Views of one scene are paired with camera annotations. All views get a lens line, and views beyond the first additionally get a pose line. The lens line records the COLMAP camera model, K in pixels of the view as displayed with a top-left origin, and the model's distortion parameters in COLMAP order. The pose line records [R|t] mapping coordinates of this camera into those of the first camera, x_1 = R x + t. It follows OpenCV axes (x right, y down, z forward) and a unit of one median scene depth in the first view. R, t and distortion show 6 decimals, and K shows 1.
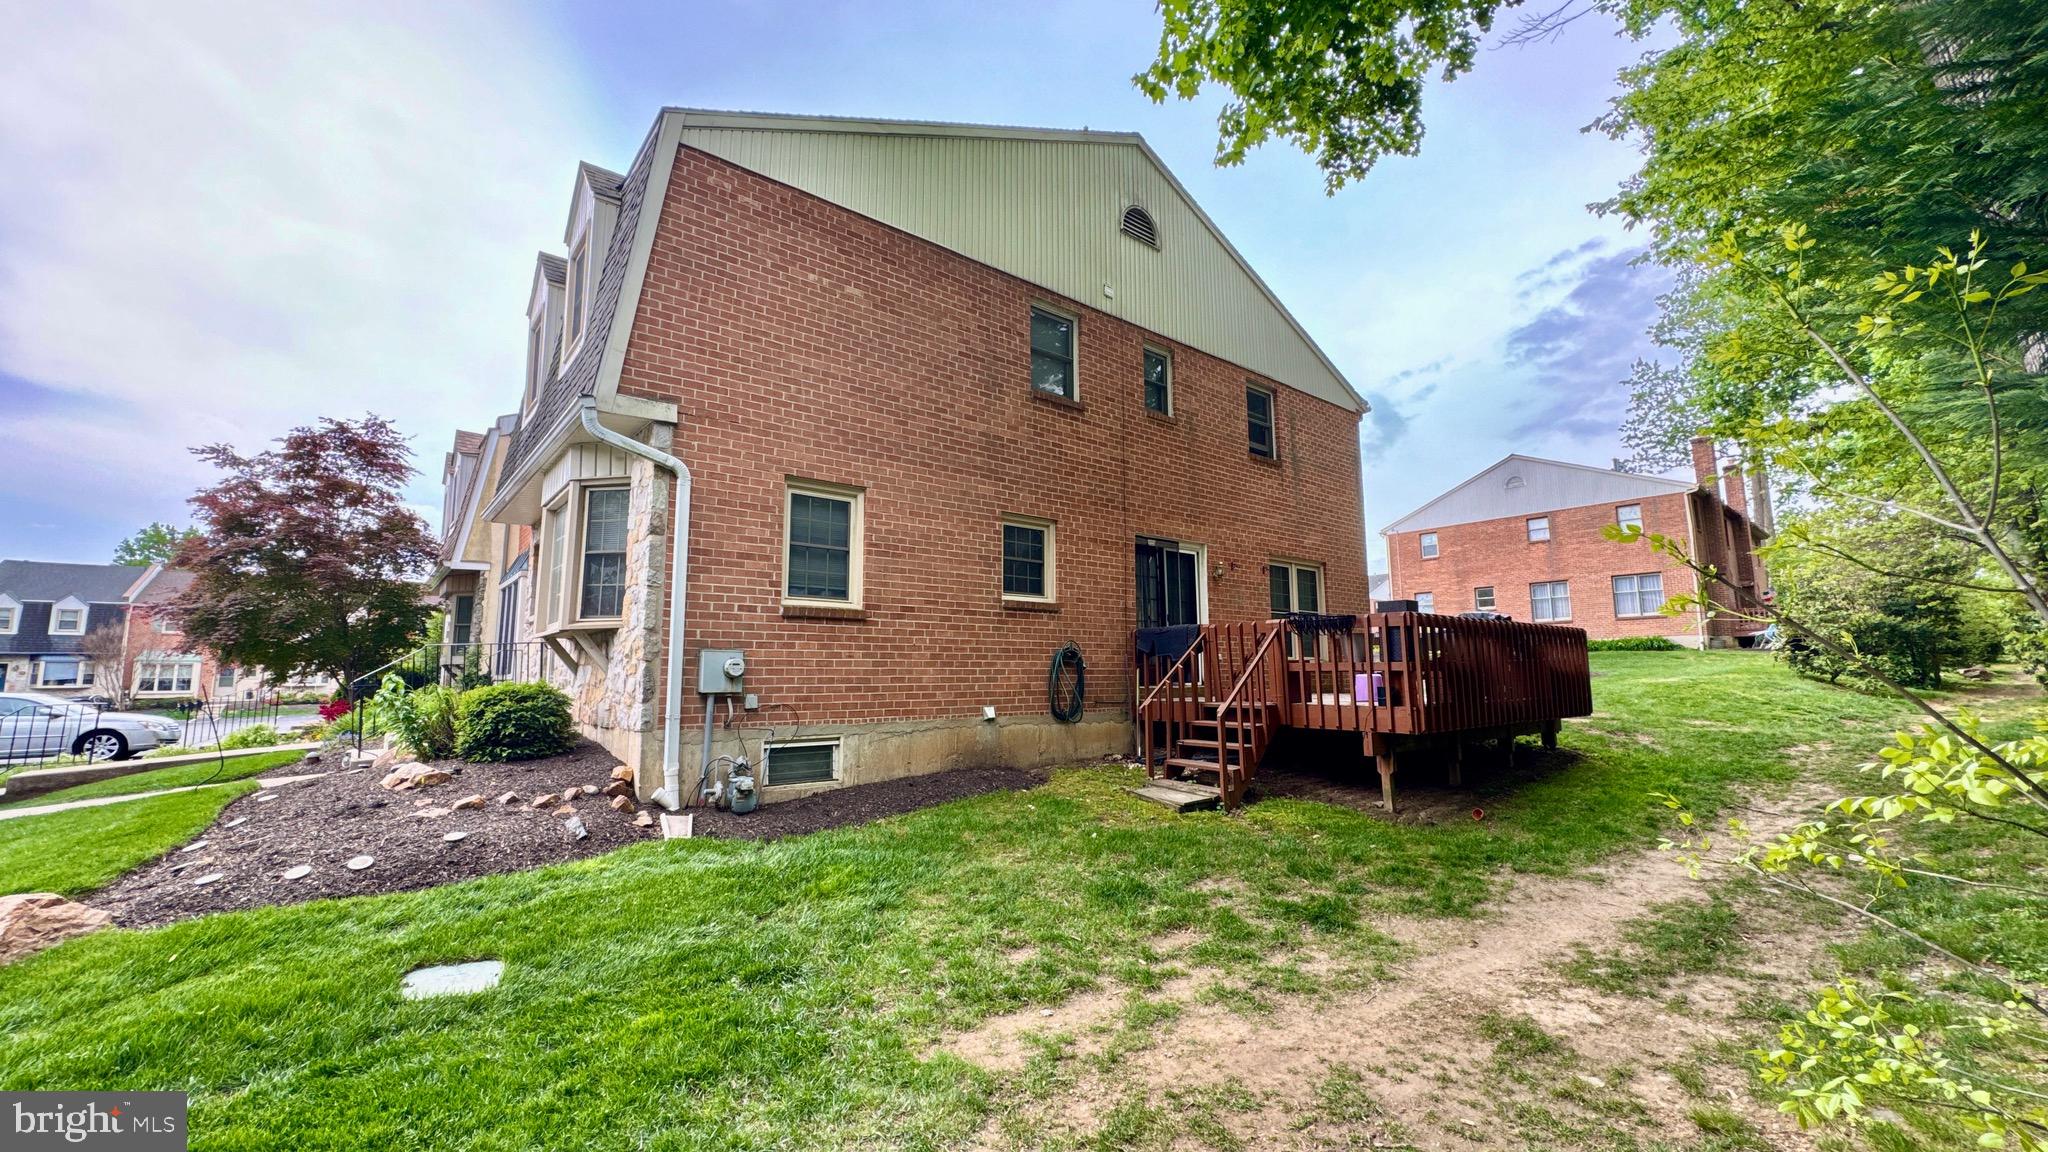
lens RADIAL K [[815.2, 0, 1024.0], [0, 815.2, 576.0], [0, 0, 1]] dist [0.000017, 0.000182]
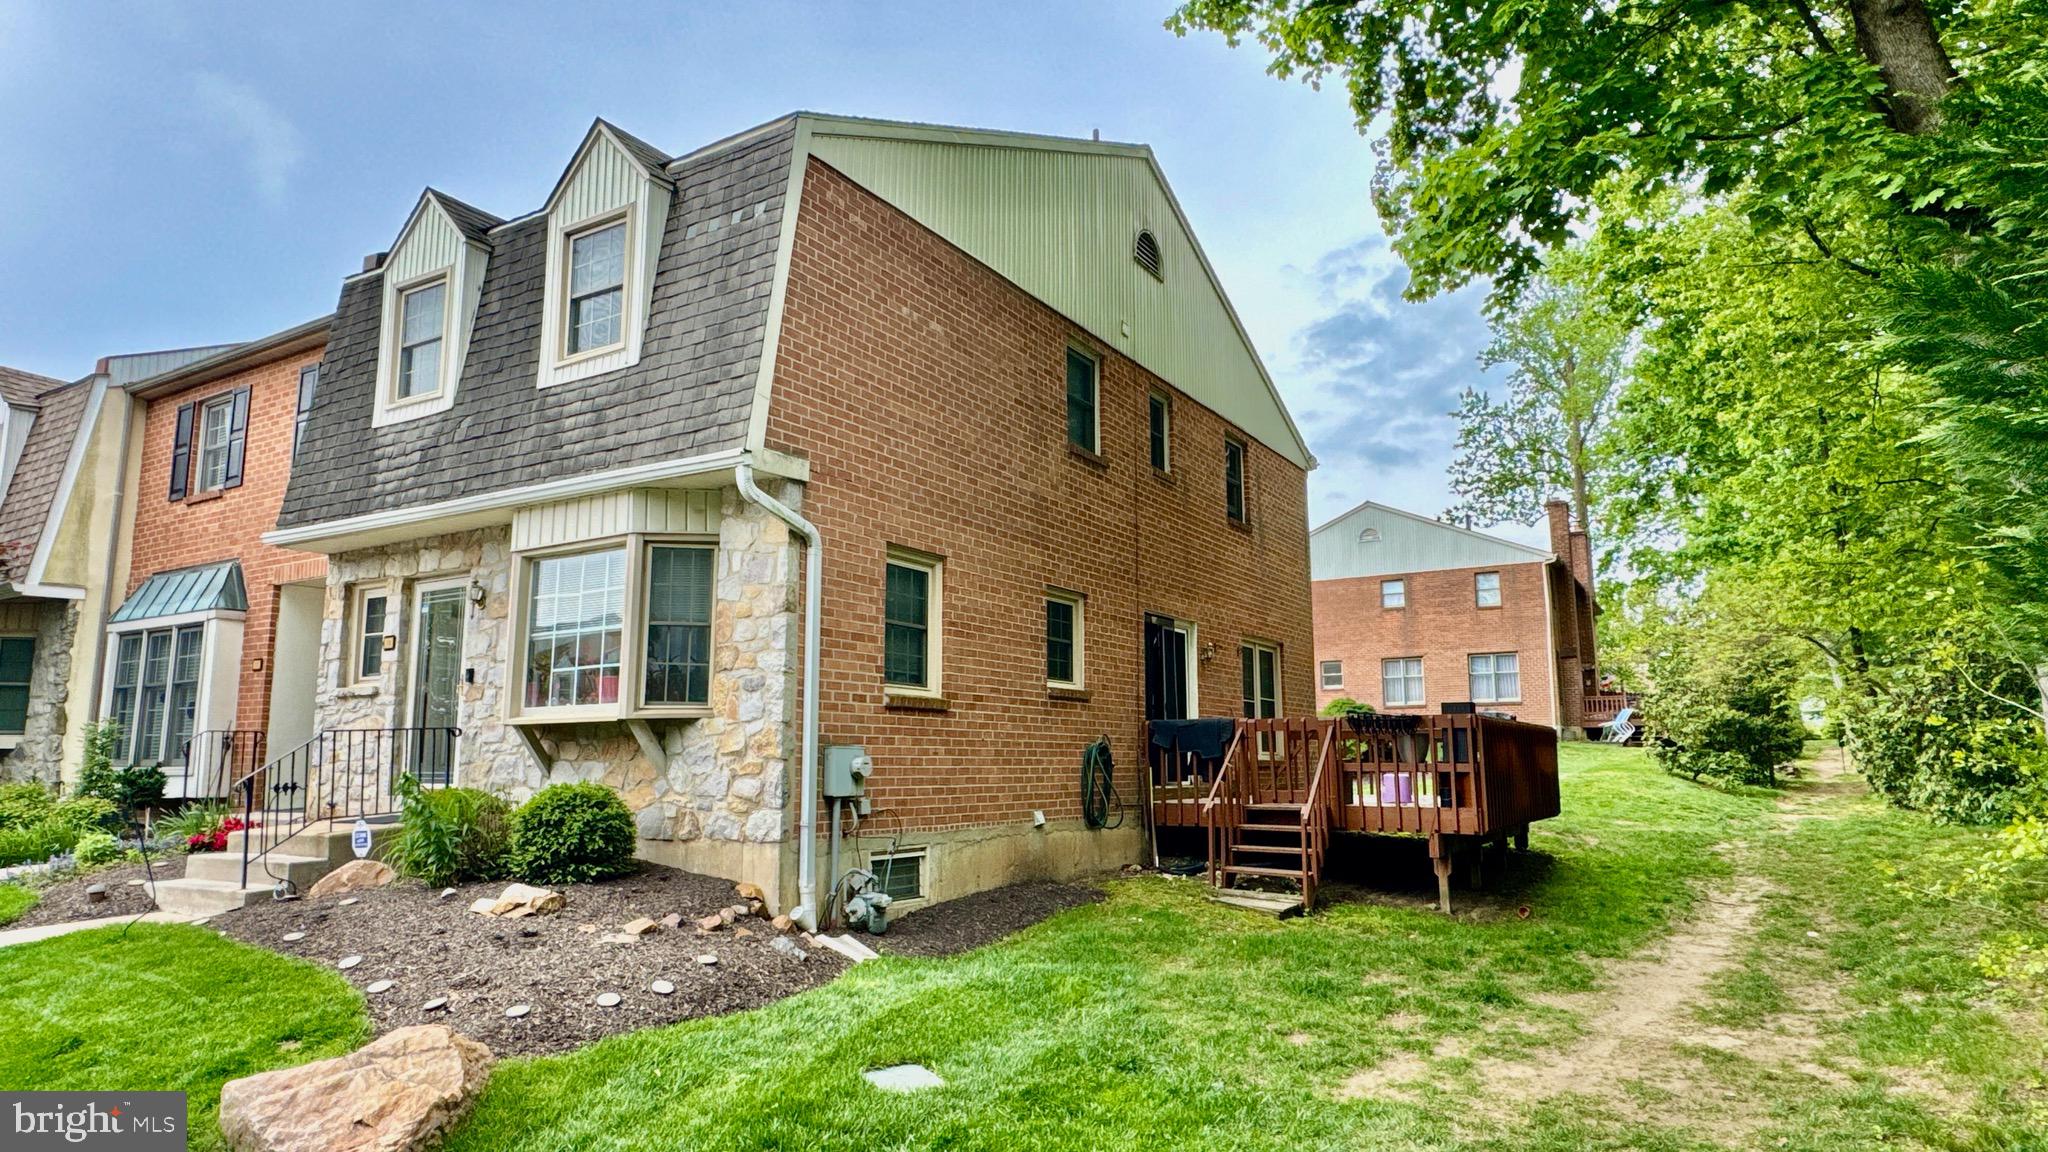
lens RADIAL K [[1238.3, 0, 1024.0], [0, 1238.3, 576.0], [0, 0, 1]] dist [0.002762, 0.000151]
pose [[0.942197, 0.055934, 0.330359, -0.536112], [-0.046358, 0.998247, -0.036801, -0.042702], [-0.331838, 0.019359, 0.943138, -0.259244]]
